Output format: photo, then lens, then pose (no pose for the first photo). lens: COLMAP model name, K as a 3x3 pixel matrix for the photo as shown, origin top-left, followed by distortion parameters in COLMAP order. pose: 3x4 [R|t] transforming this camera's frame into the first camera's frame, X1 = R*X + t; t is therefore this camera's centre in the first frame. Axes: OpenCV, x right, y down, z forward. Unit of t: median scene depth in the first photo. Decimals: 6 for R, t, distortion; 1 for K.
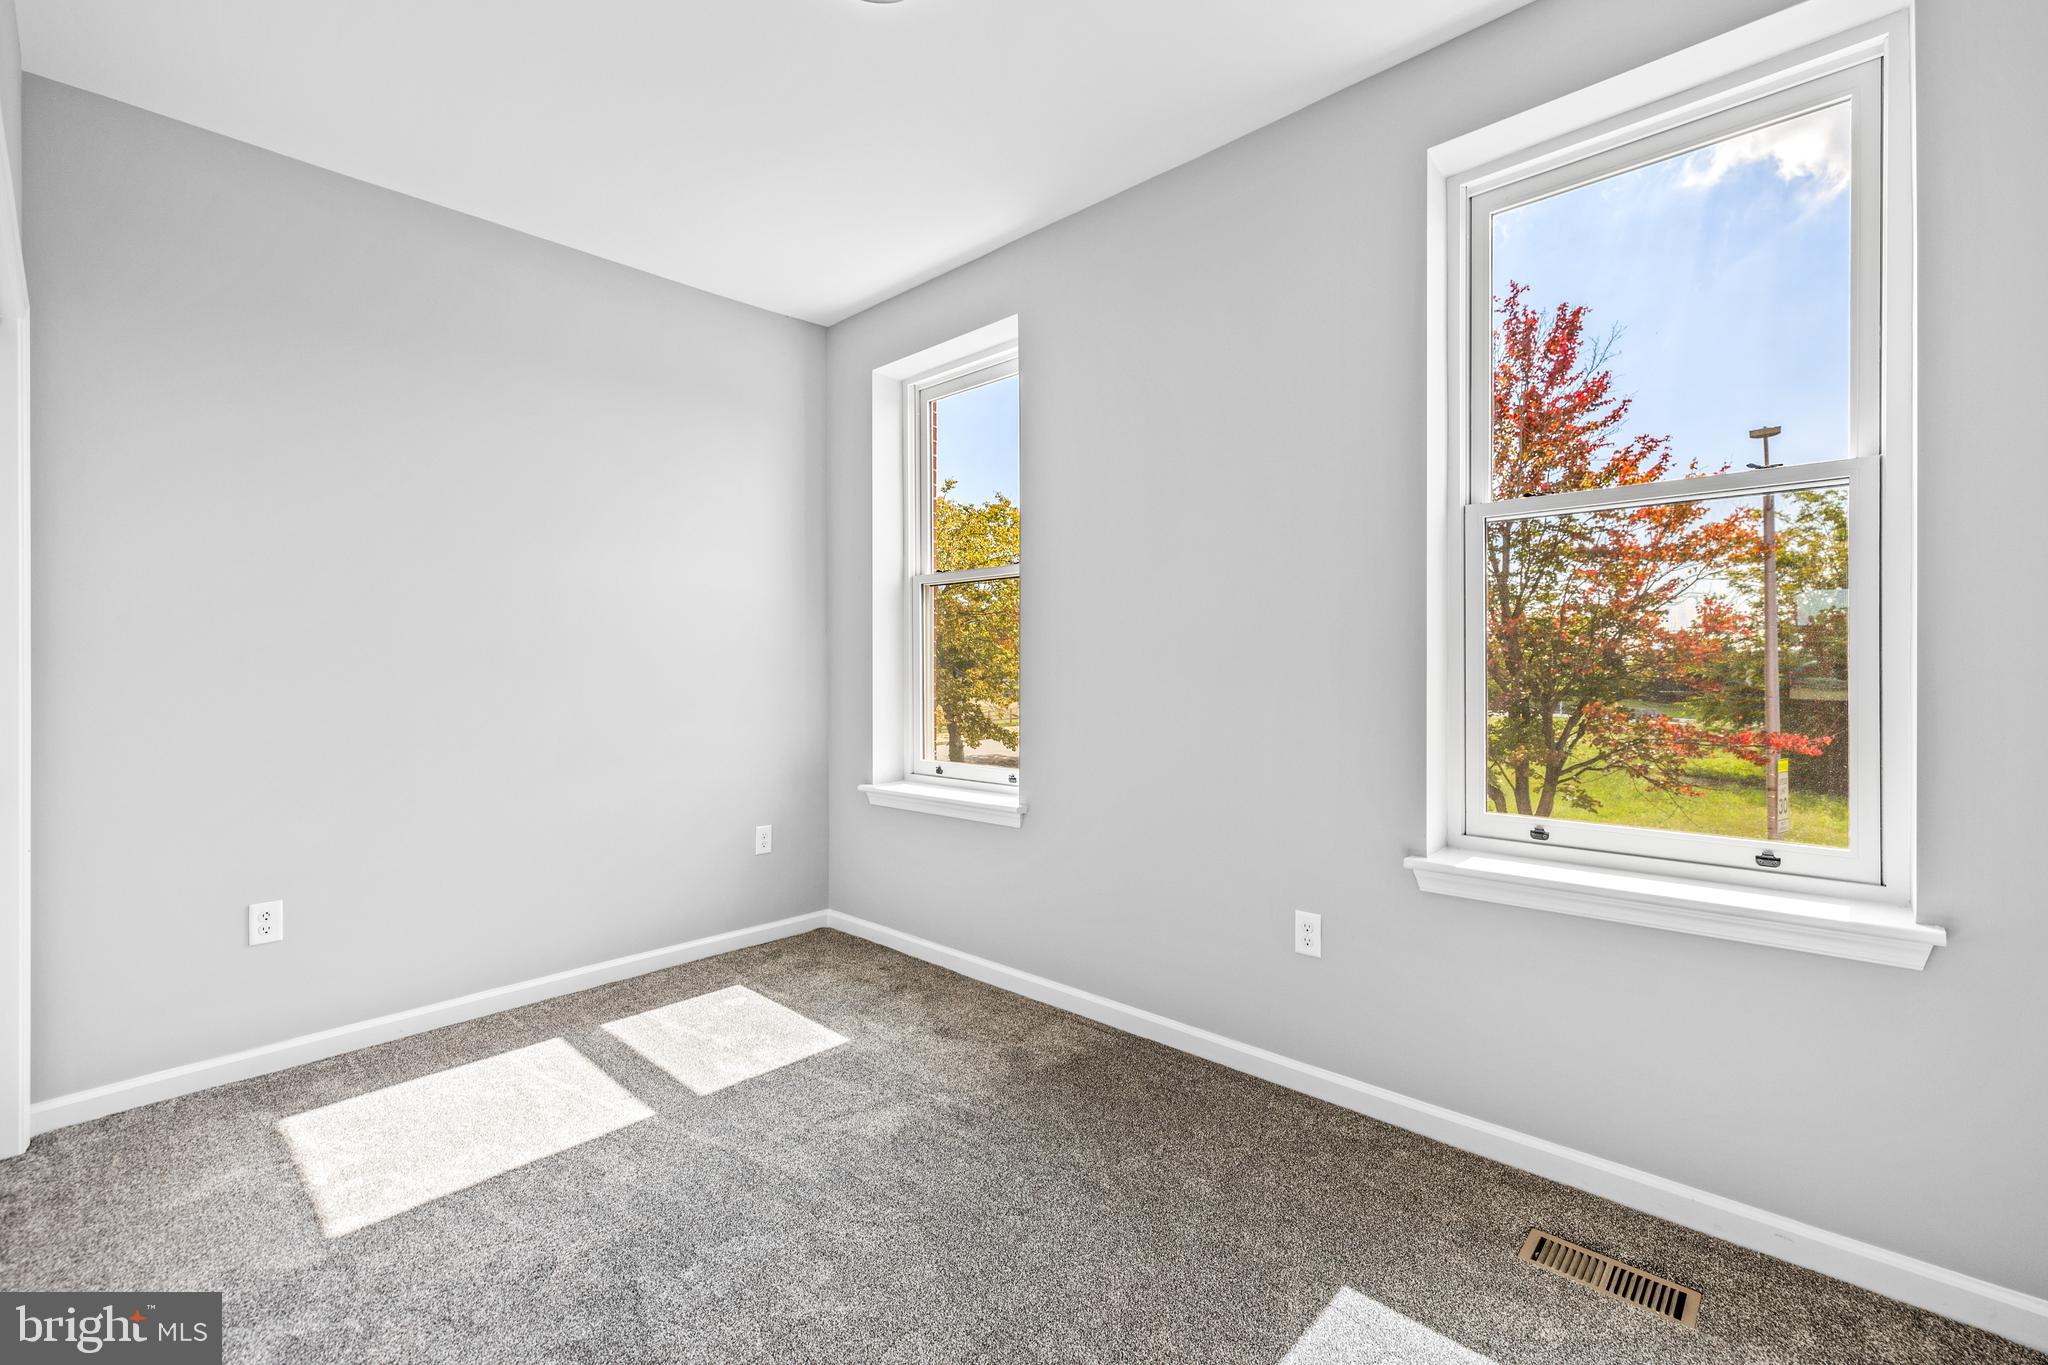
lens RADIAL K [[881.5, 0, 1035.2], [0, 881.5, 664.8], [0, 0, 1]] dist [0.002565, 0.000980]
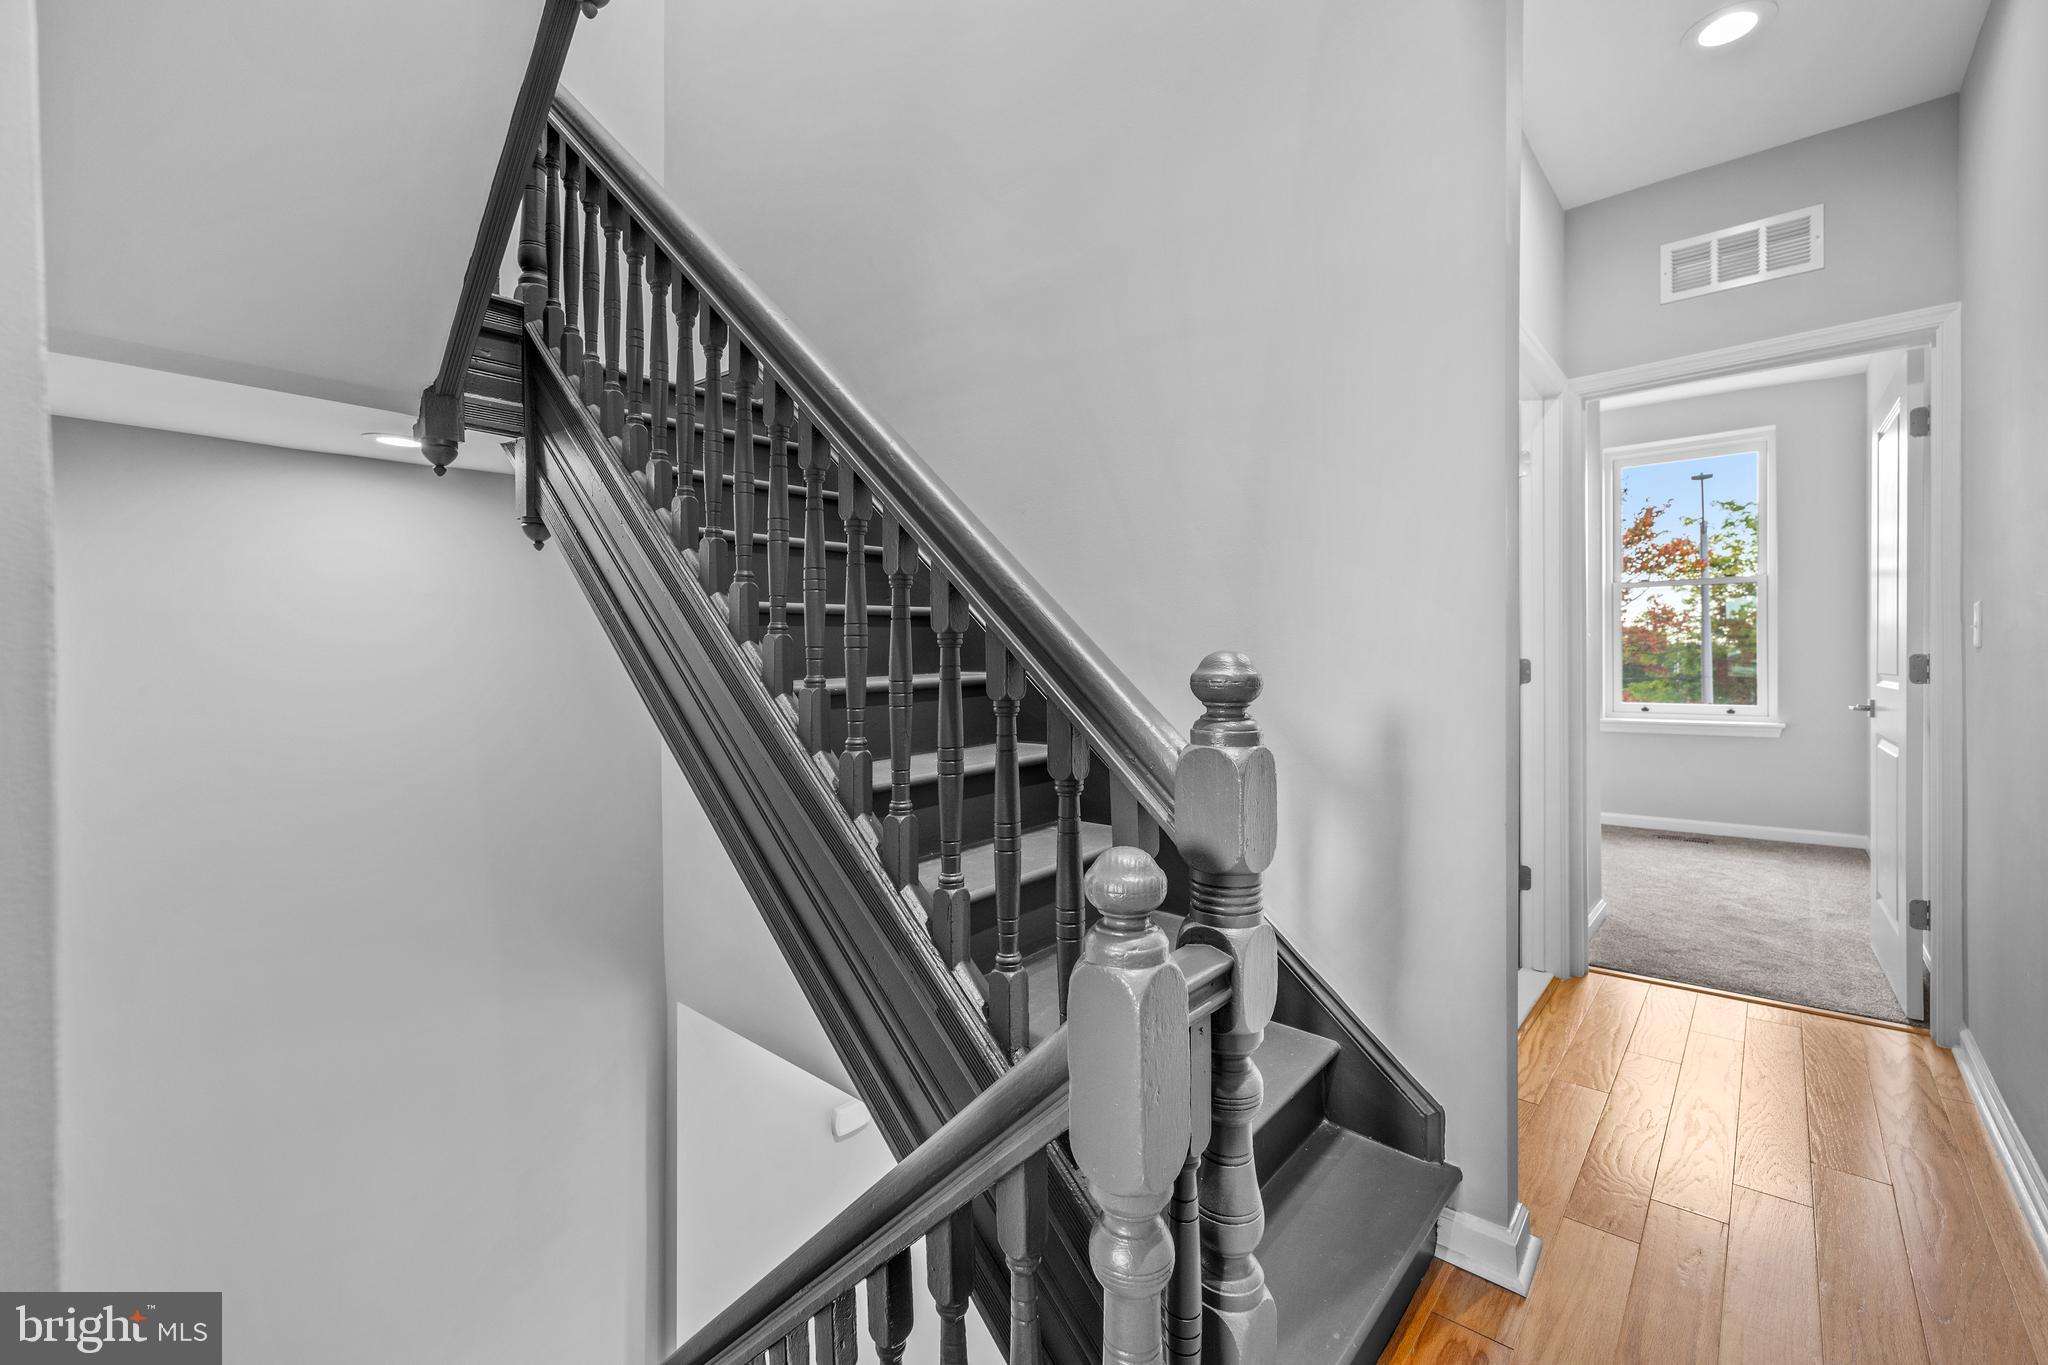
lens RADIAL K [[881.5, 0, 1017.7], [0, 881.5, 660.5], [0, 0, 1]] dist [0.002565, 0.000980]
pose [[0.999175, -0.007974, 0.039833, -0.096828], [0.008054, 0.999966, -0.001853, 0.002607], [-0.039817, 0.002172, 0.999205, -0.107615]]
